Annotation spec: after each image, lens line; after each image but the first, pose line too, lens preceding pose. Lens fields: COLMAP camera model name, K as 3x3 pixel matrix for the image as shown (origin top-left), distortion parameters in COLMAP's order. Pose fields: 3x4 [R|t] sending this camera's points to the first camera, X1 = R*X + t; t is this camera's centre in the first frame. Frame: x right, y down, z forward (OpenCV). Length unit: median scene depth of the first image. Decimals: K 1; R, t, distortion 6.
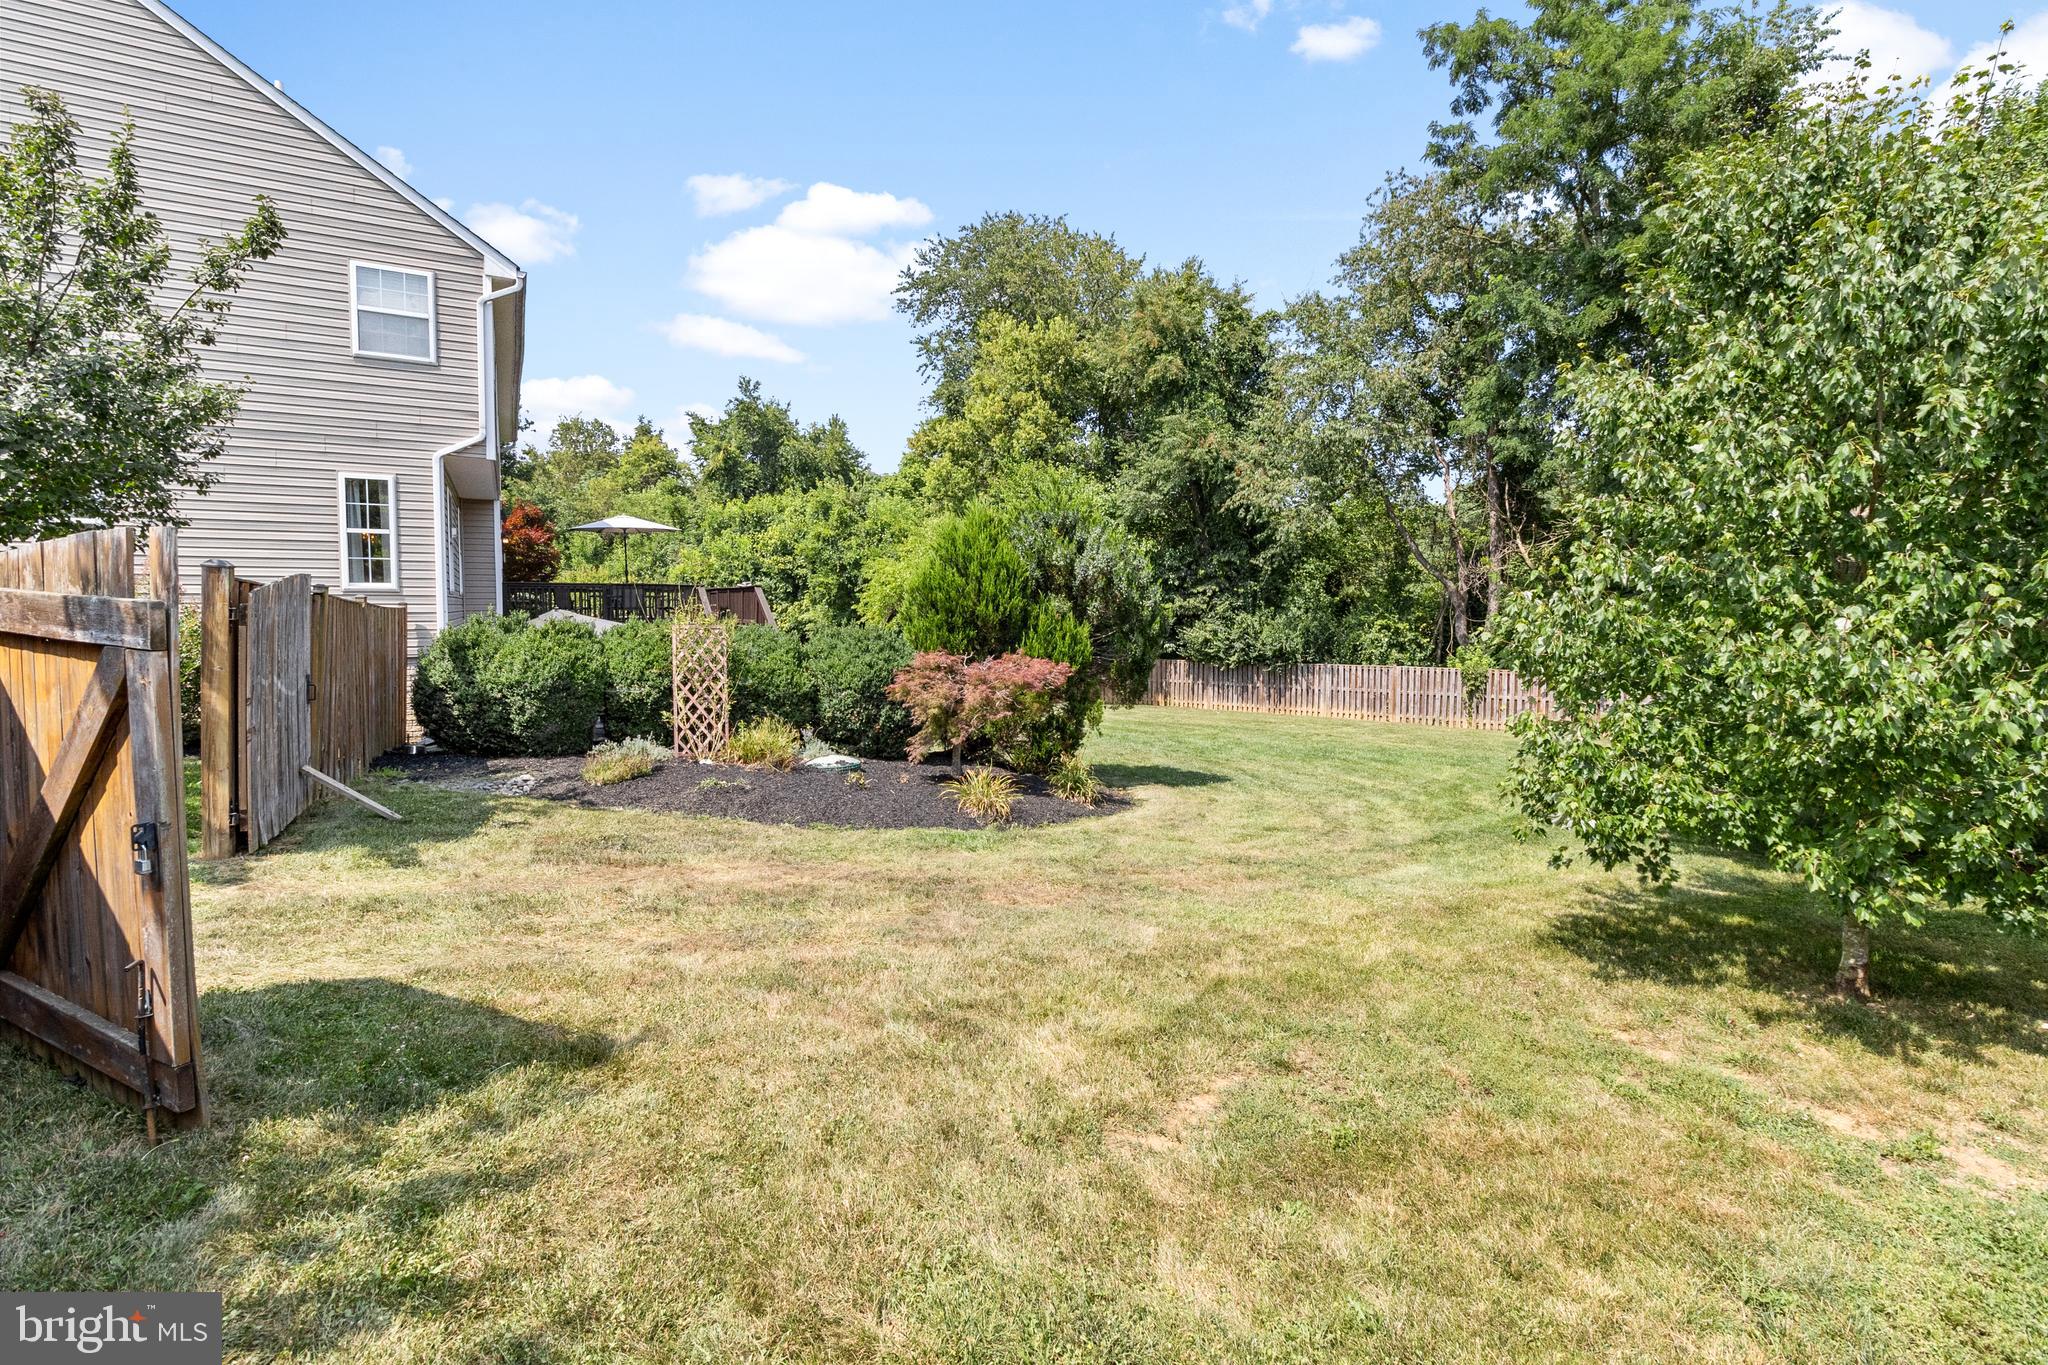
lens RADIAL K [[940.7, 0, 1032.1], [0, 940.7, 654.5], [0, 0, 1]] dist [0.001816, 0.000311]
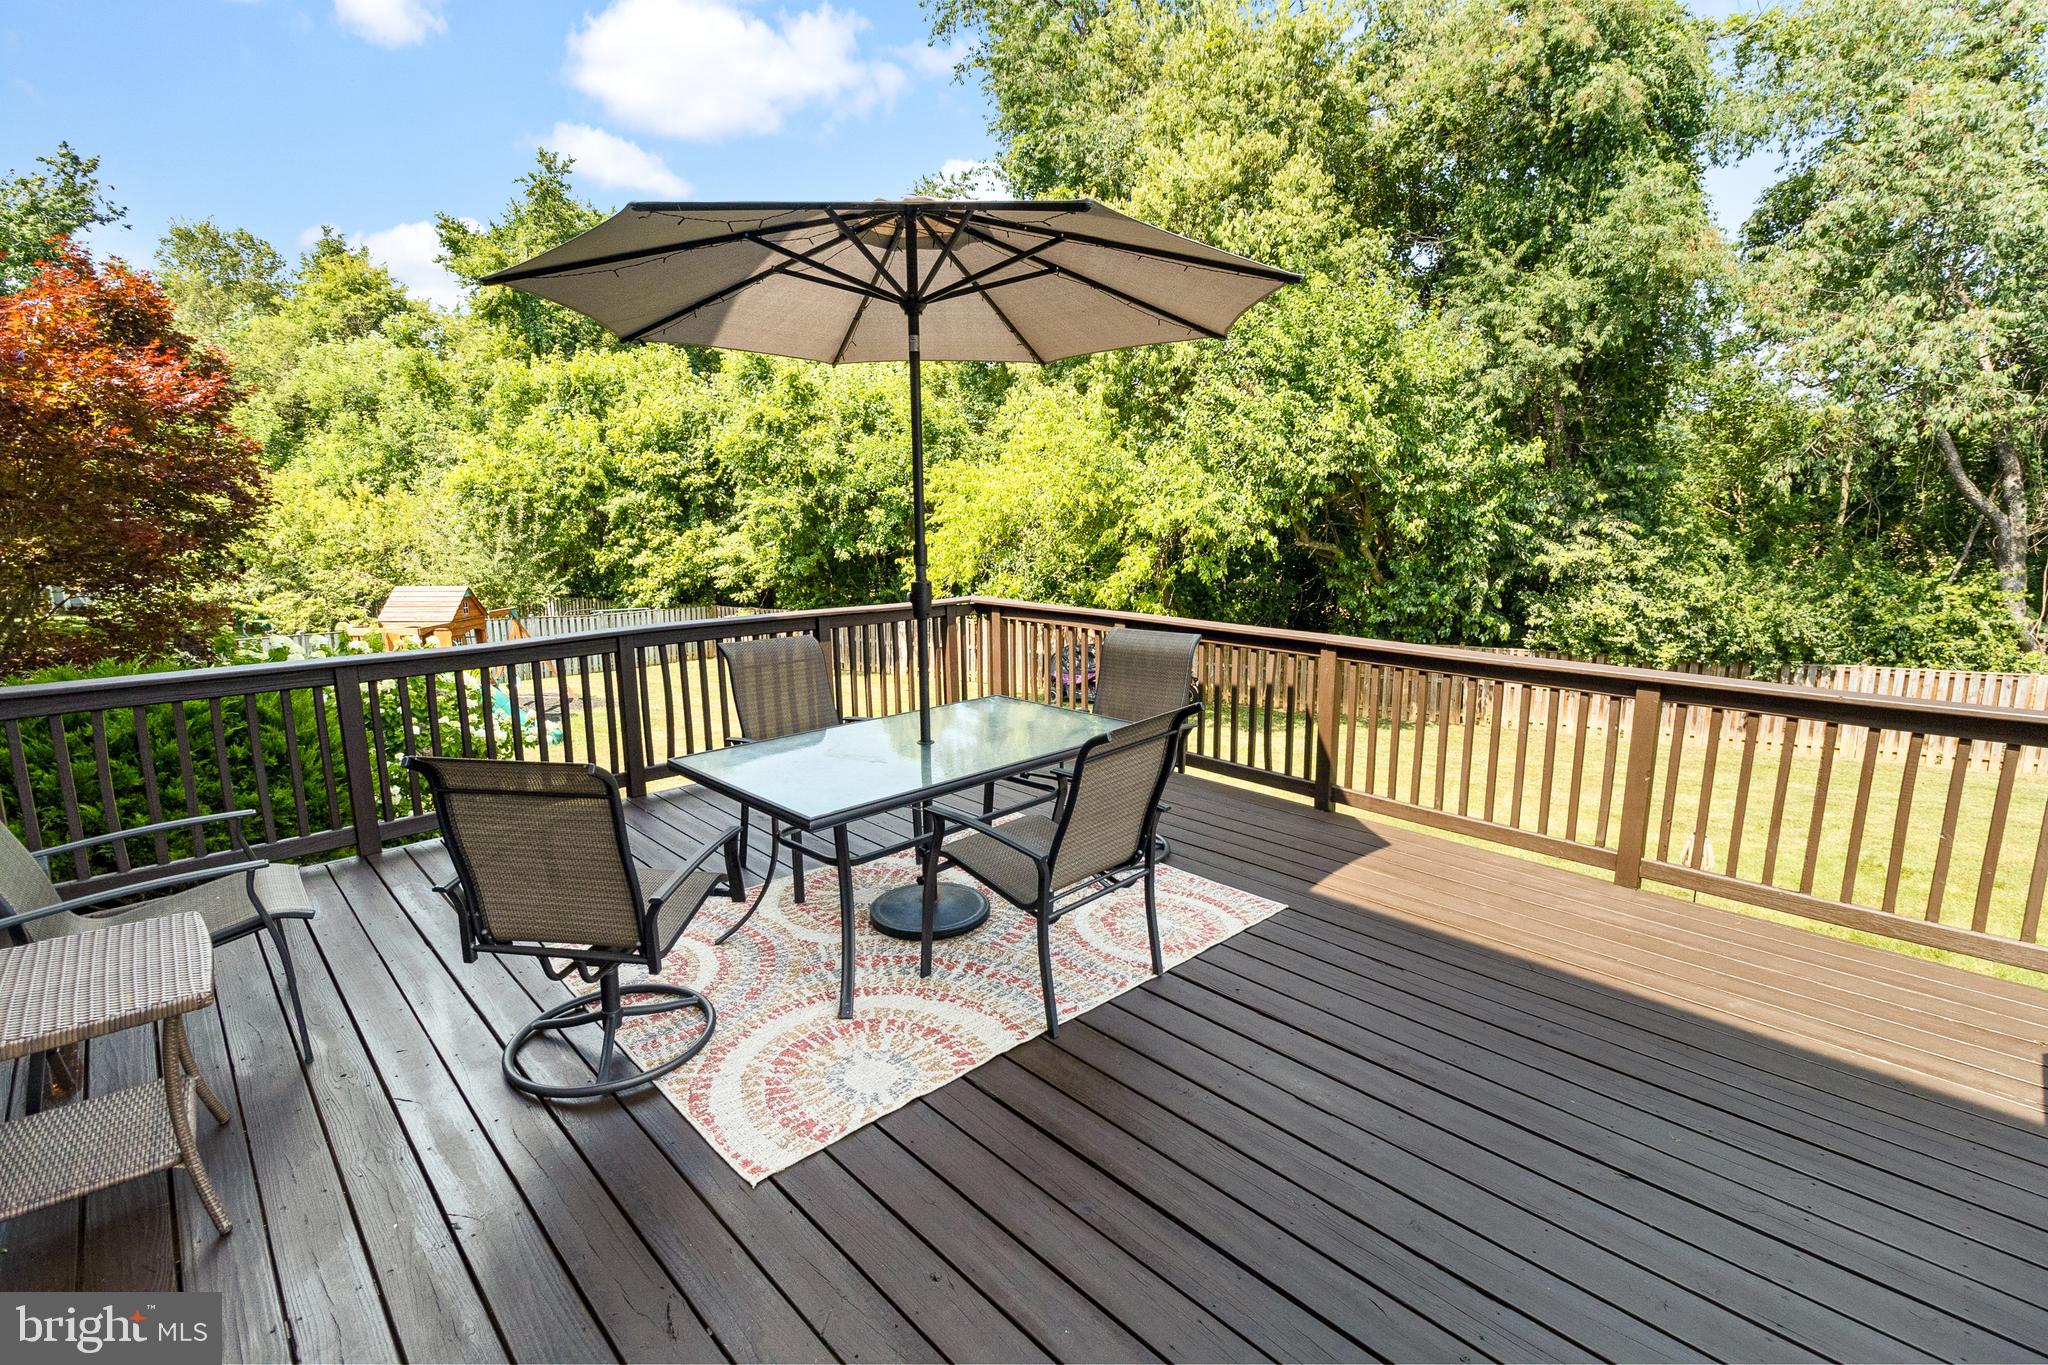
lens RADIAL K [[940.7, 0, 1032.1], [0, 940.7, 654.5], [0, 0, 1]] dist [0.001816, 0.000311]
pose [[0.967033, -0.045984, 0.250466, -0.163216], [0.017725, 0.993330, 0.113934, -0.035335], [-0.254034, -0.105738, 0.961398, 0.301552]]
